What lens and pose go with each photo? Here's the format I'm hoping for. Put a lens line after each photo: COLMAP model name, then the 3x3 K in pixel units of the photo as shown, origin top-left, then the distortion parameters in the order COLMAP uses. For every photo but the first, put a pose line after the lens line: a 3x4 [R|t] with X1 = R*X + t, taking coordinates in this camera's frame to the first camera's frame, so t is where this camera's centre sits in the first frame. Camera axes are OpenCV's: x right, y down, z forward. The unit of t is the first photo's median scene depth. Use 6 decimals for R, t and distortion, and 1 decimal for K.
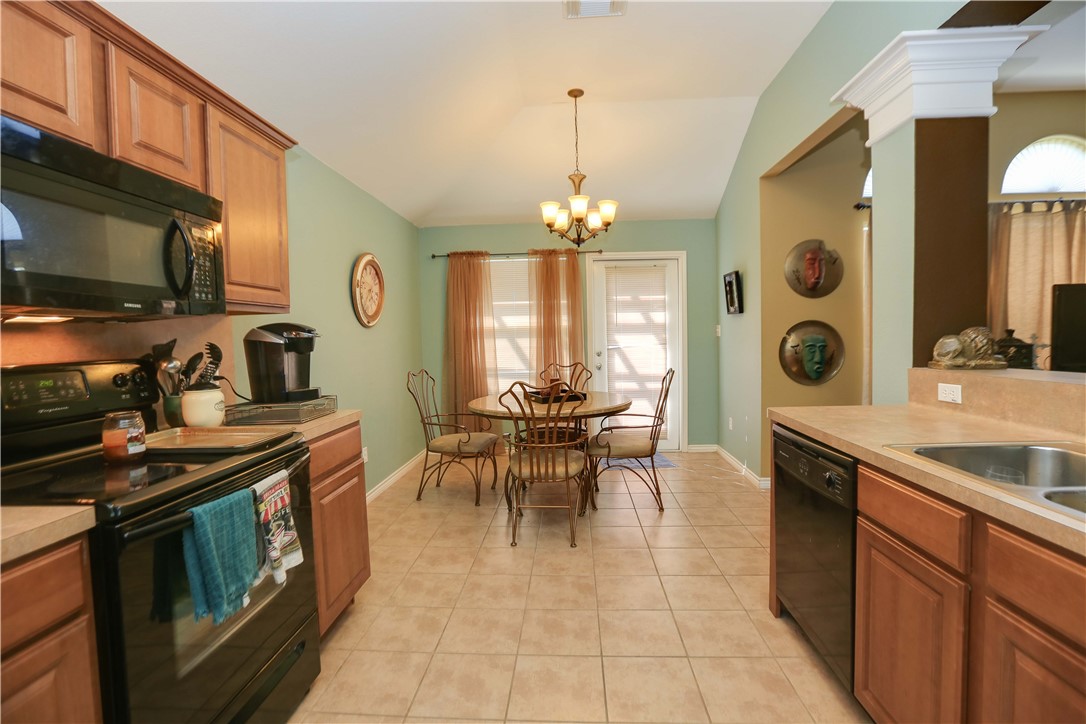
lens RADIAL K [[492.6, 0, 545.4], [0, 492.6, 354.8], [0, 0, 1]] dist [-0.049139, 0.015170]
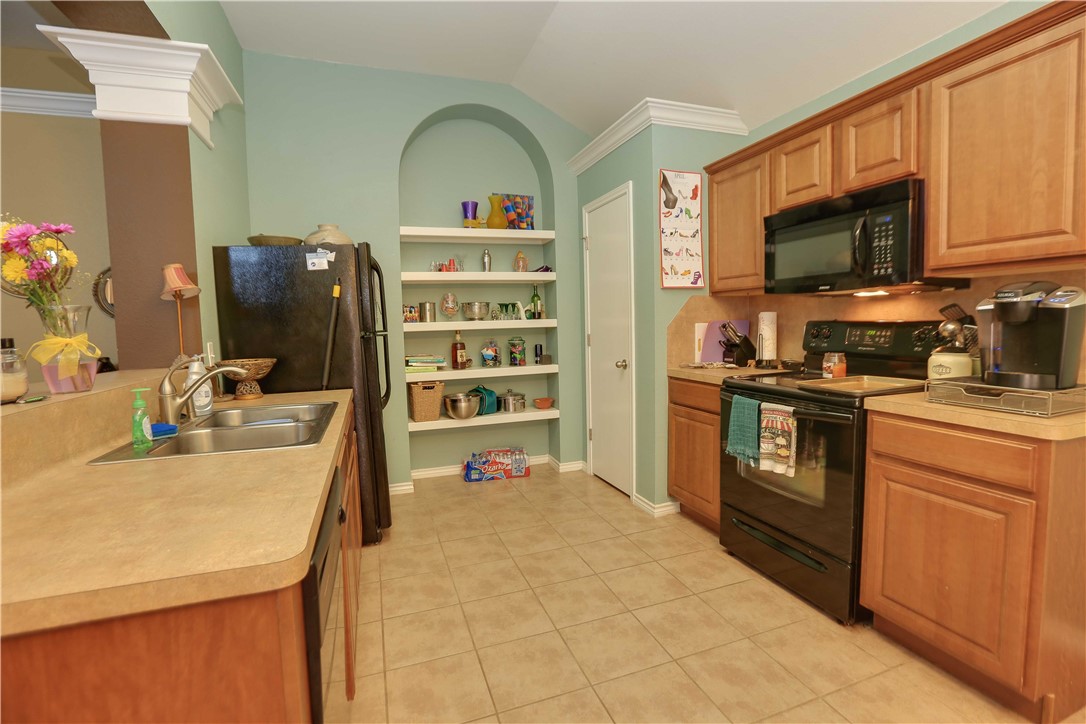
lens RADIAL K [[492.6, 0, 545.4], [0, 492.6, 354.8], [0, 0, 1]] dist [-0.049139, 0.015170]
pose [[-0.917861, 0.074557, -0.389838, 0.551330], [0.031746, 0.992842, 0.115138, -0.078255], [0.395631, 0.093305, -0.913658, 1.764428]]
